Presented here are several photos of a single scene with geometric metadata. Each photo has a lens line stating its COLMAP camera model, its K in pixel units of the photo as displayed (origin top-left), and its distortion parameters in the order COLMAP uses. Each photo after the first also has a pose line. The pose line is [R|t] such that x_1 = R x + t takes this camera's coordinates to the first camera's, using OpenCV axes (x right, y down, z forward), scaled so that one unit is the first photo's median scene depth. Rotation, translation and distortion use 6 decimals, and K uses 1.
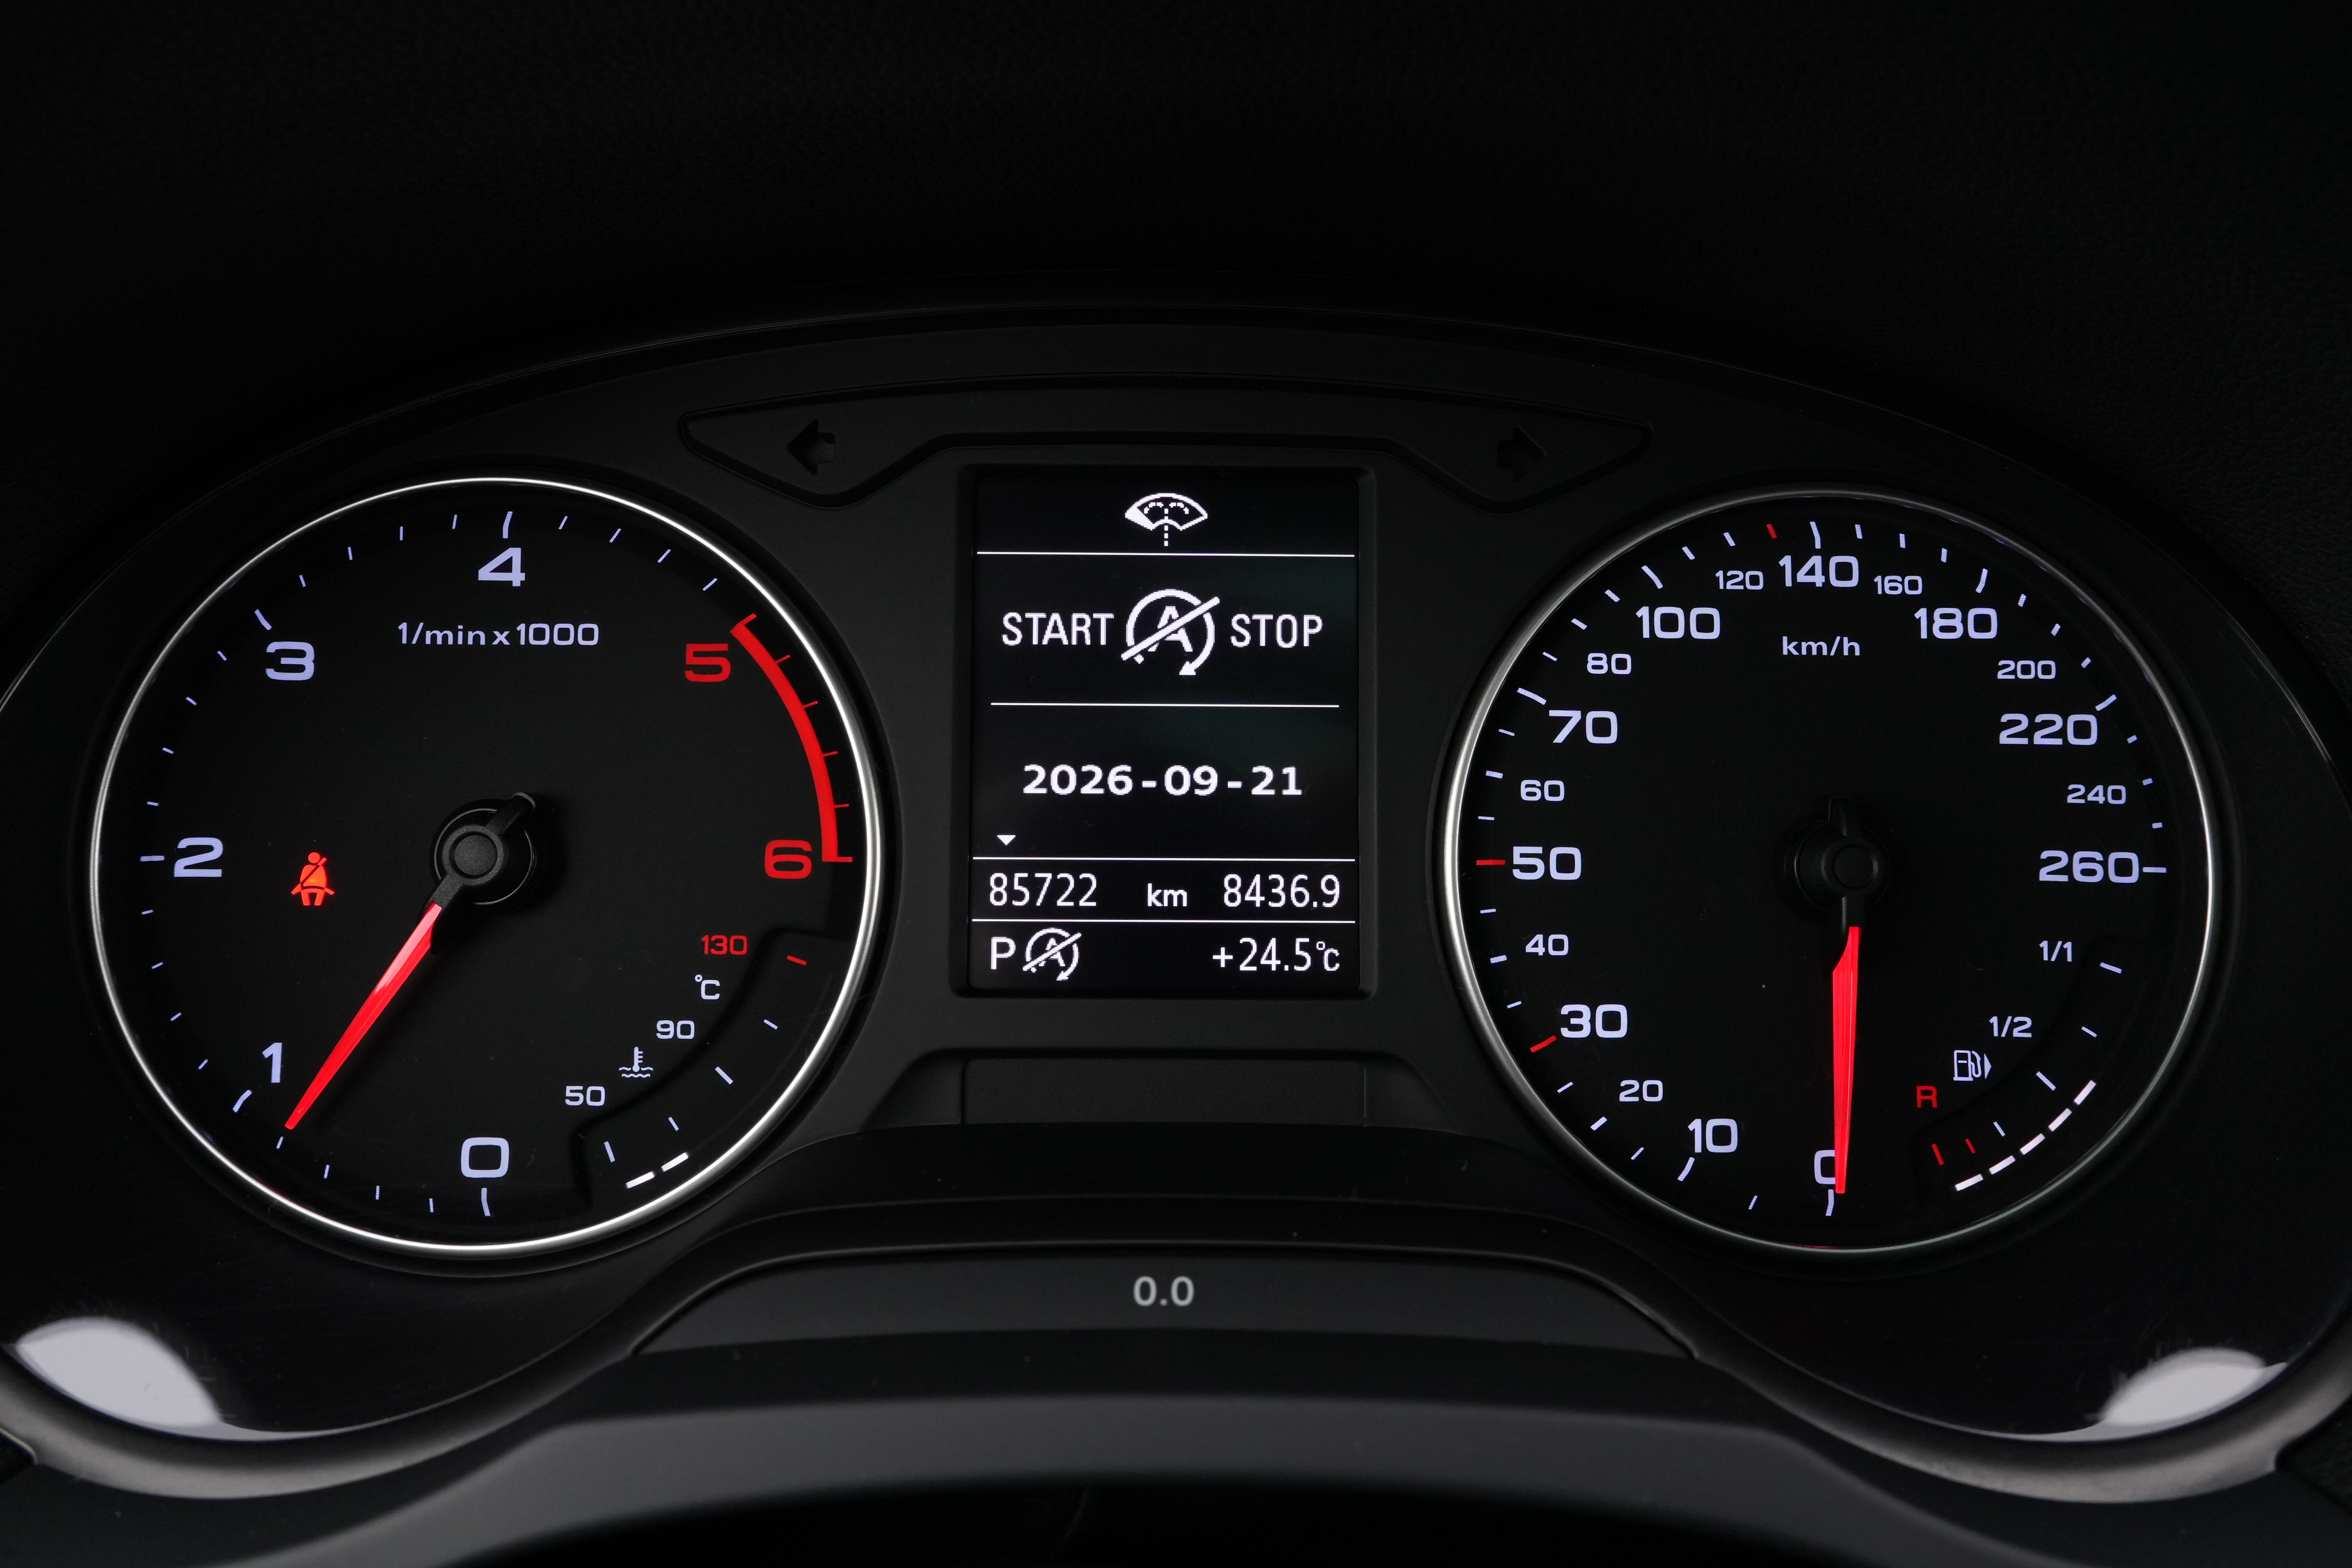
lens RADIAL K [[1812.8, 0, 1171.1], [0, 1812.8, 788.3], [0, 0, 1]] dist [-0.022280, 0.037108]
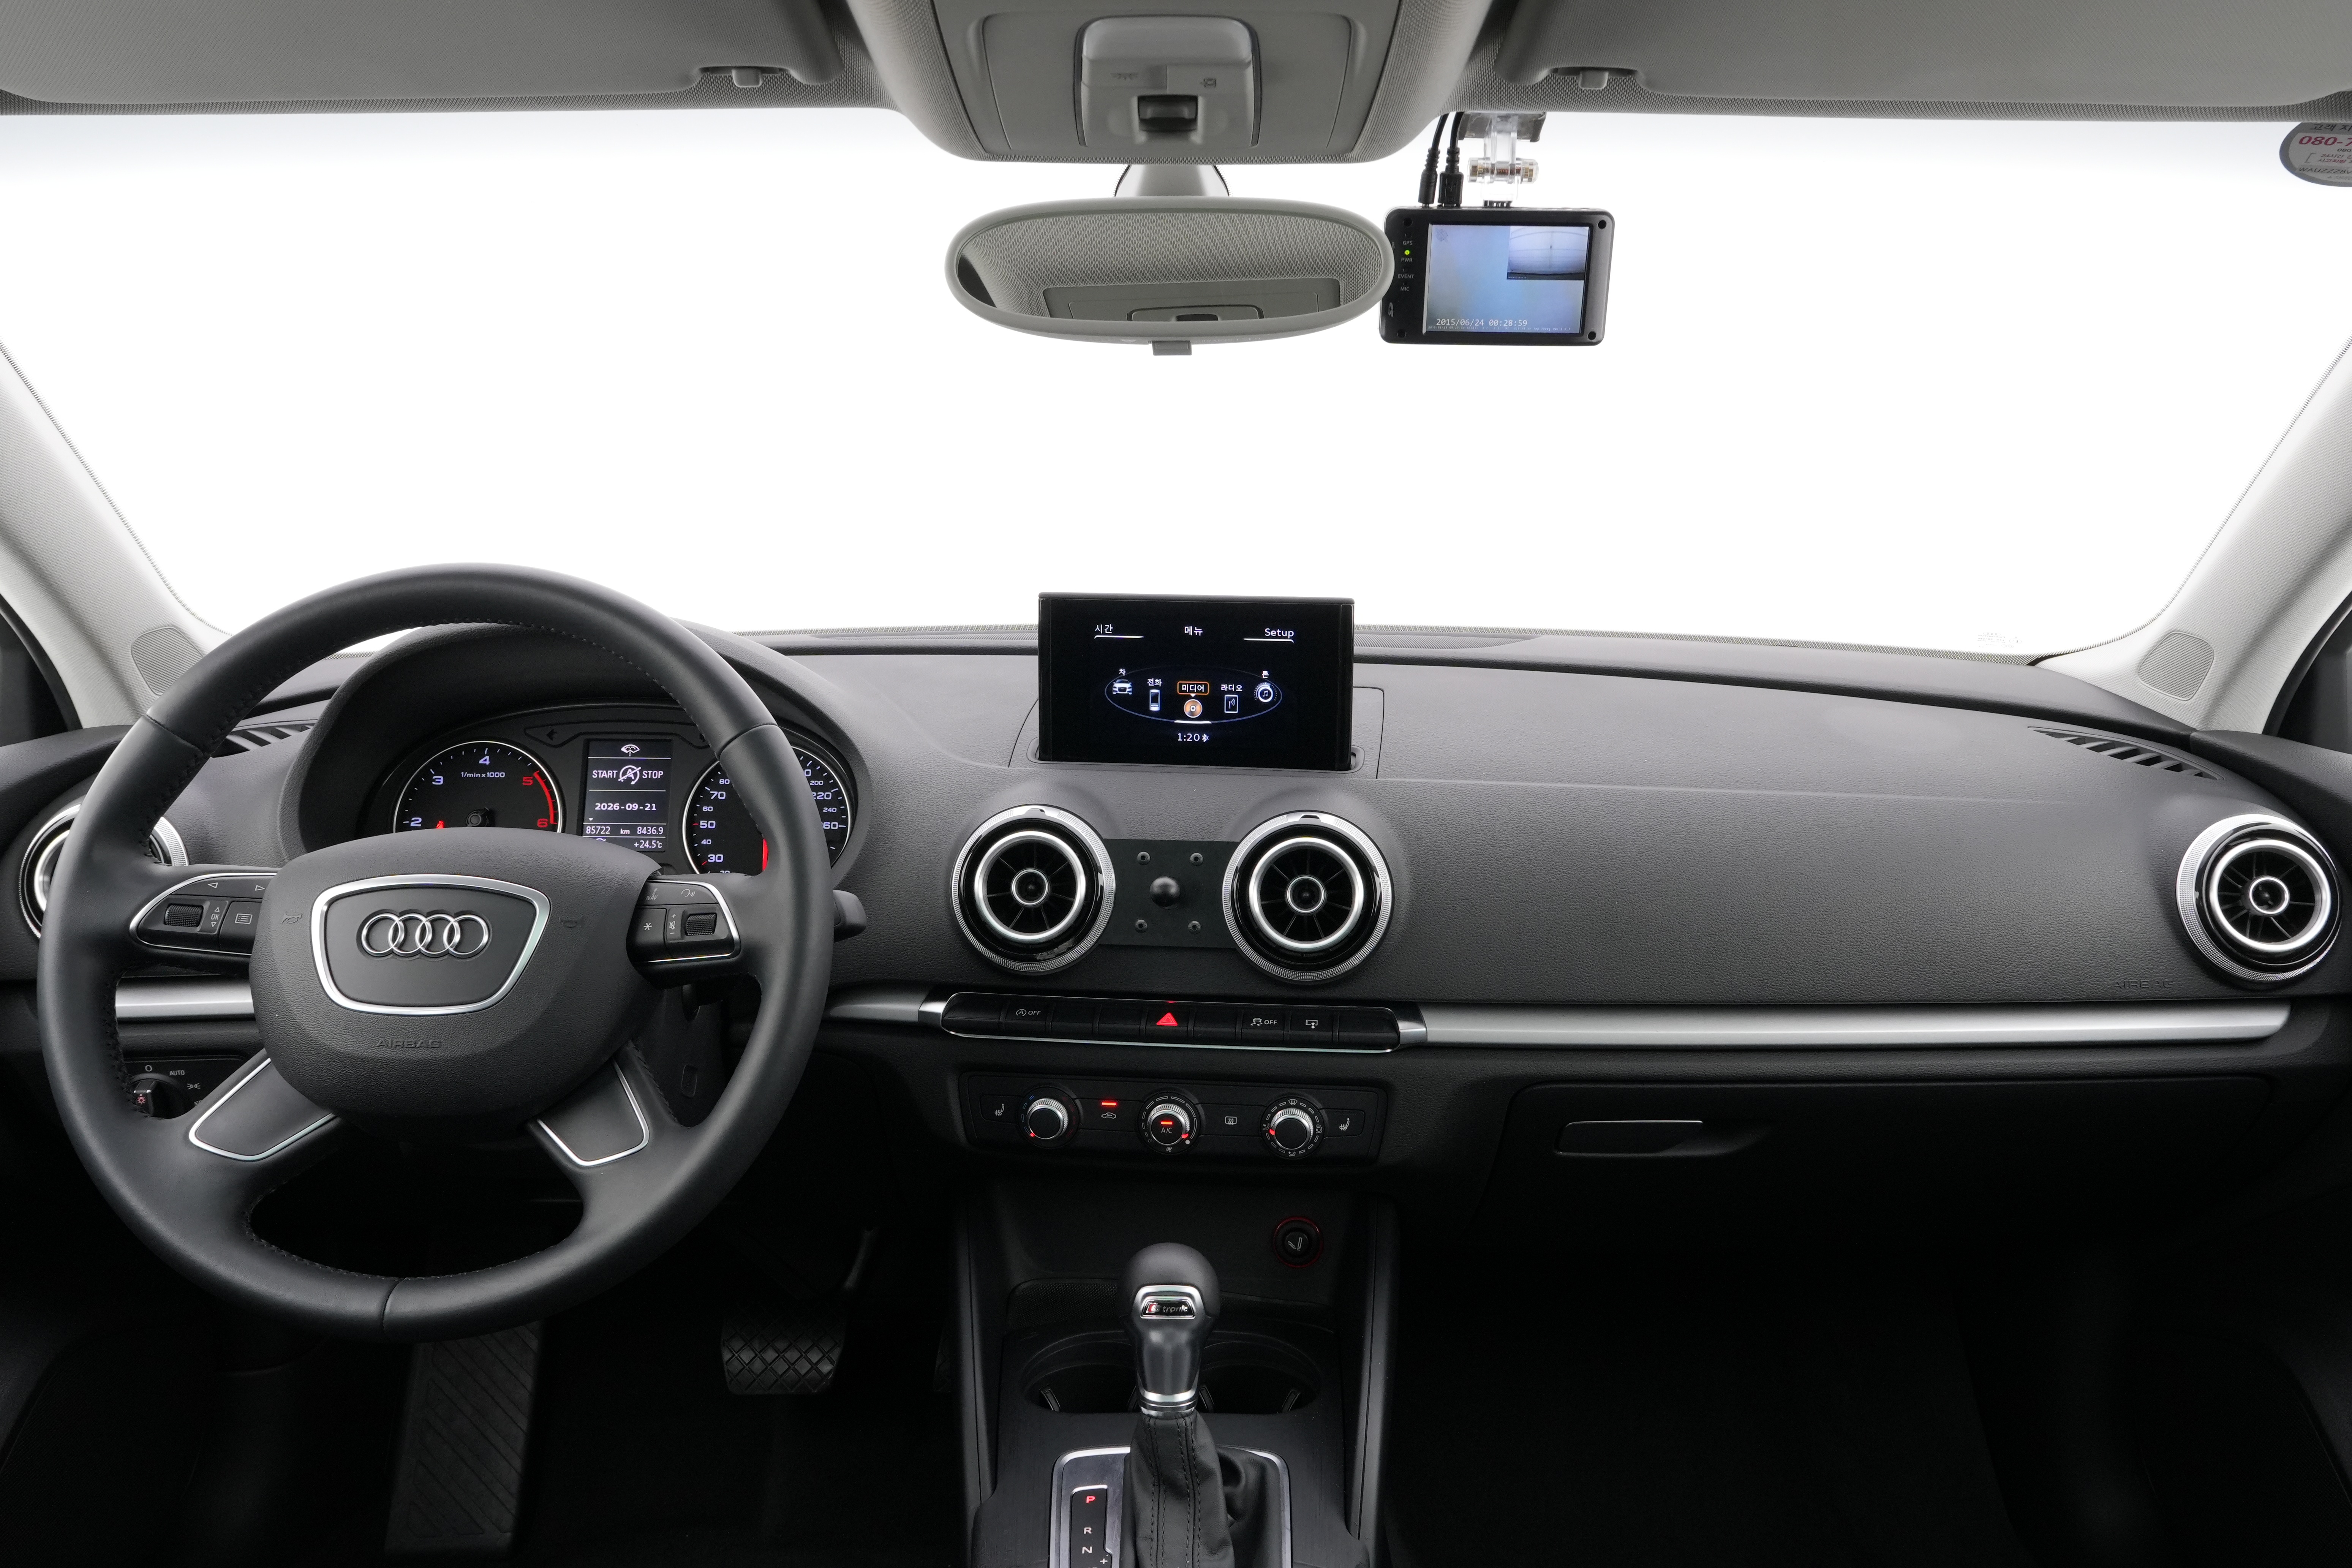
lens RADIAL K [[1812.8, 0, 1180.7], [0, 1812.8, 775.5], [0, 0, 1]] dist [-0.022280, 0.037108]
pose [[0.999966, 0.000345, -0.008242, 1.440298], [-0.001434, 0.991196, -0.132395, 0.522547], [0.008124, 0.132402, 0.991163, -3.543092]]
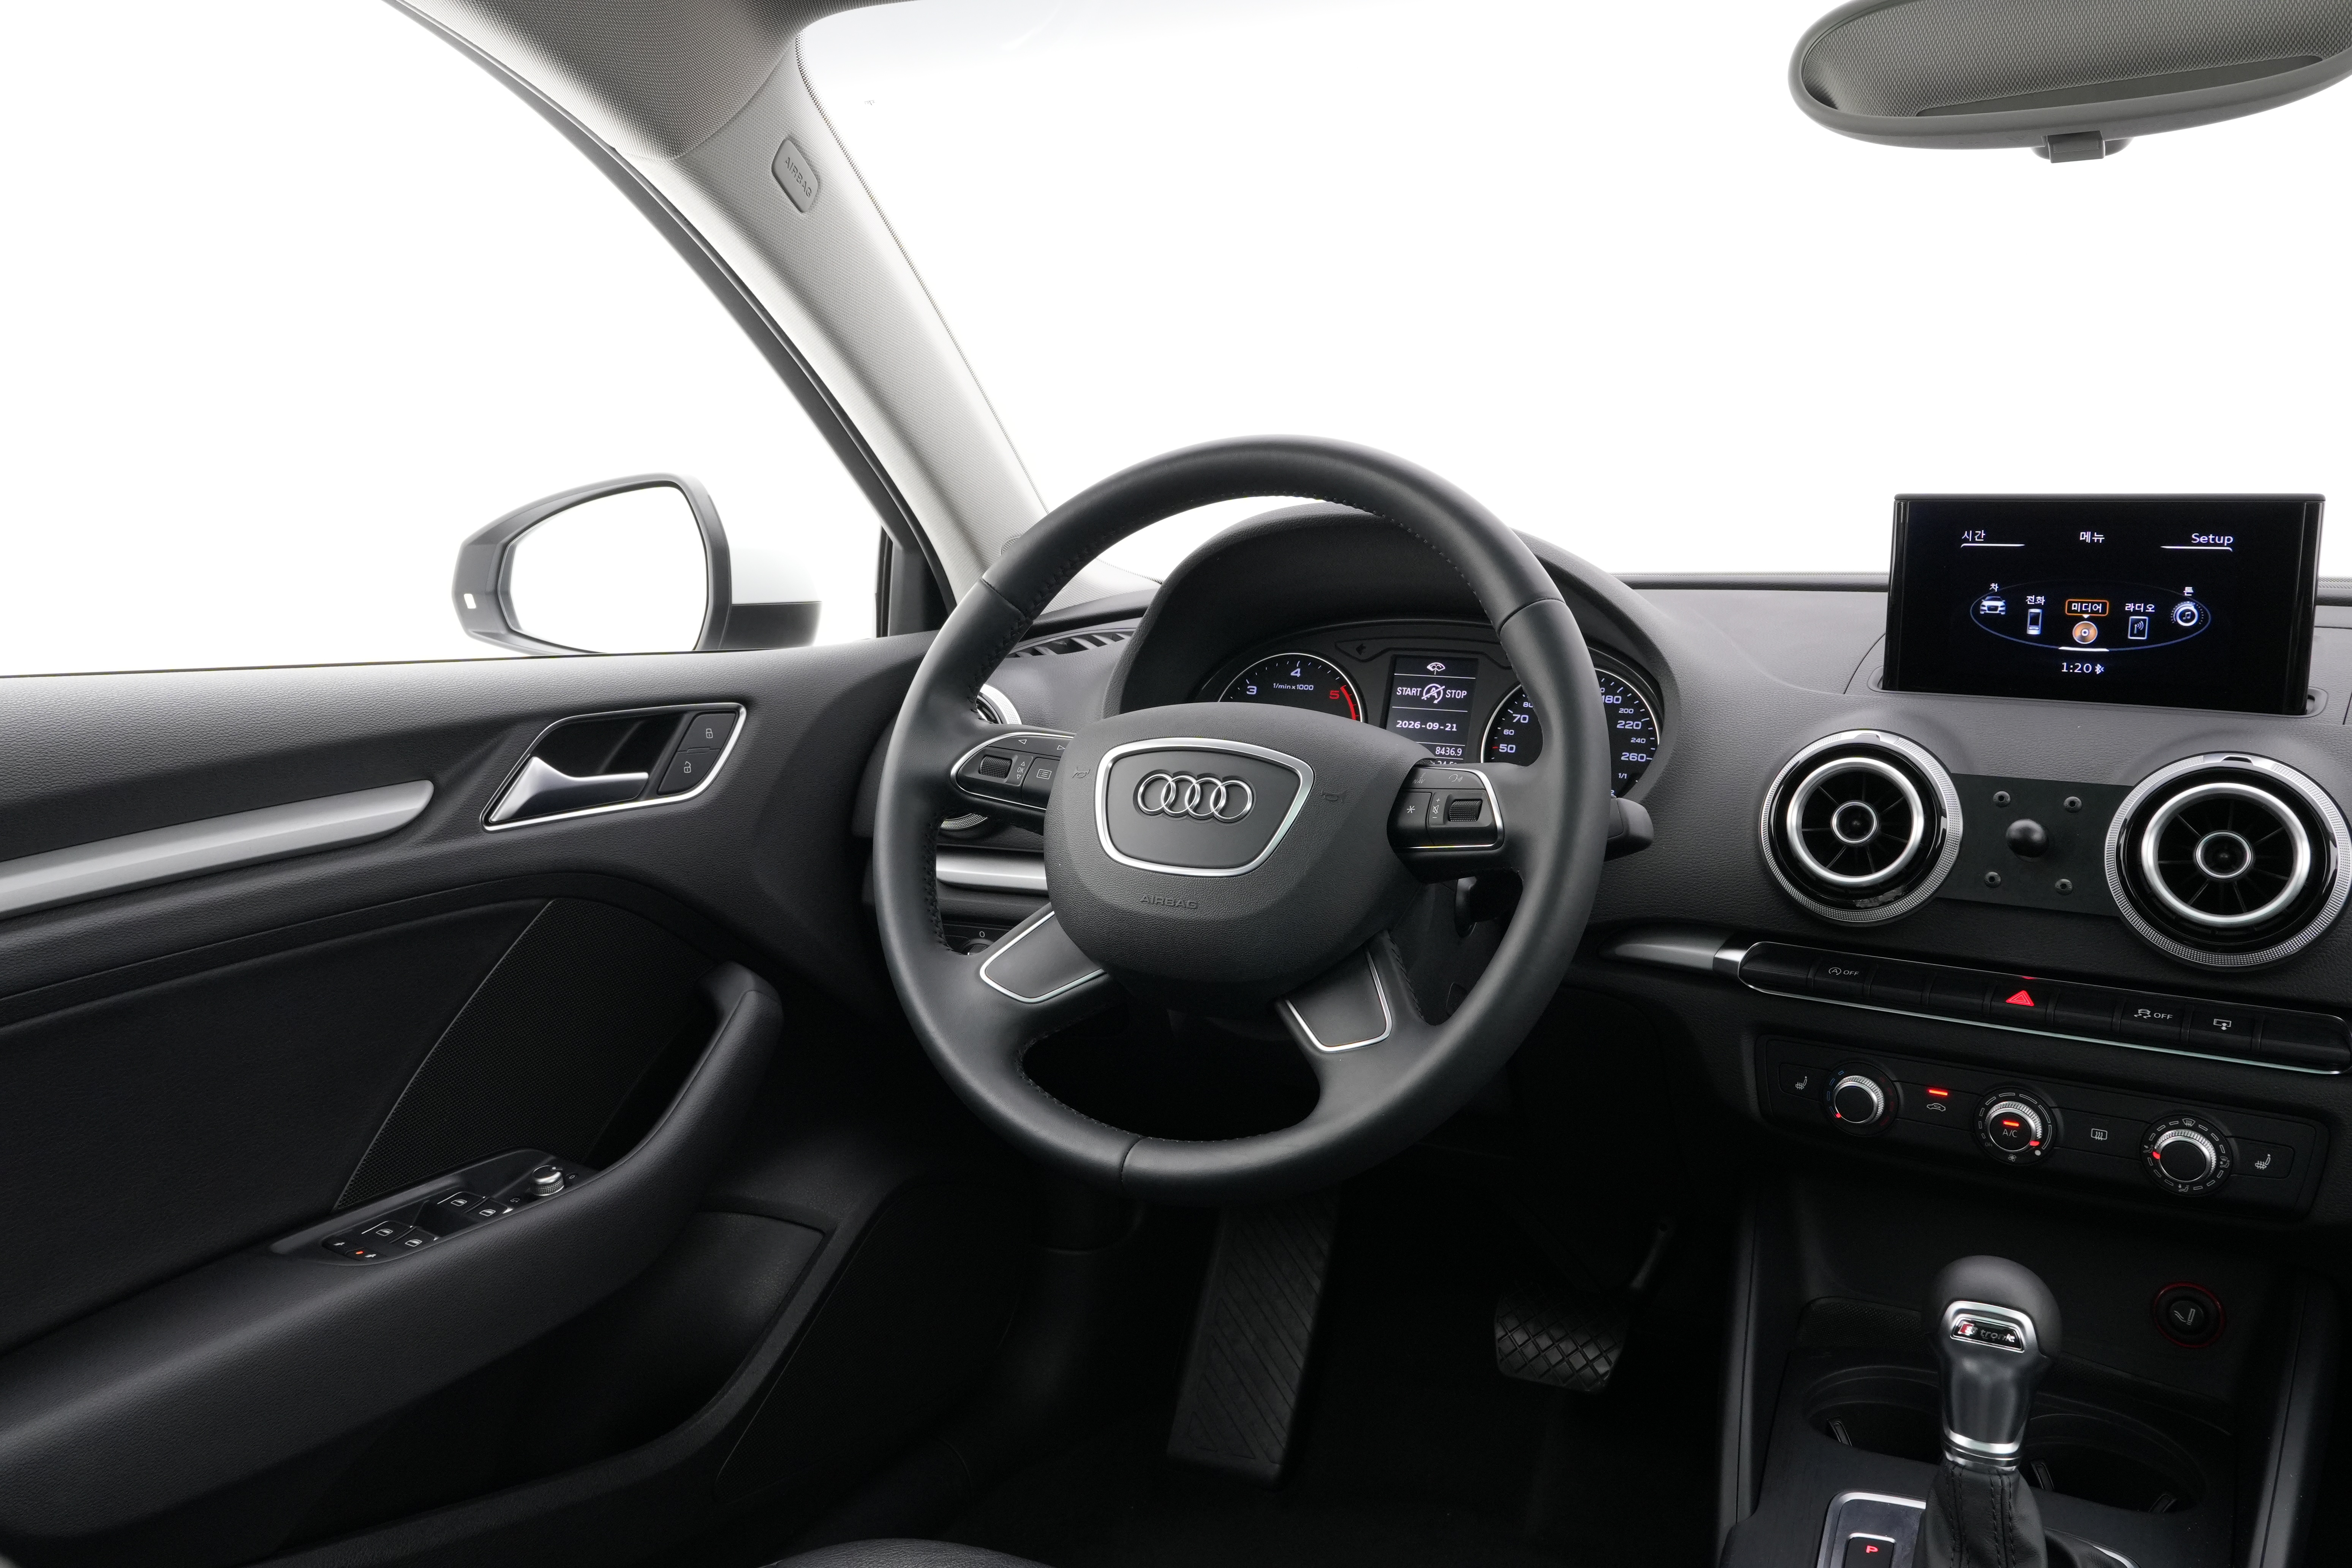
lens RADIAL K [[1812.8, 0, 1168.7], [0, 1812.8, 766.3], [0, 0, 1]] dist [-0.022280, 0.037108]
pose [[0.880325, 0.062162, -0.470280, 1.534112], [-0.137684, 0.982183, -0.127907, 0.748327], [0.453950, 0.177350, 0.873199, -3.142873]]
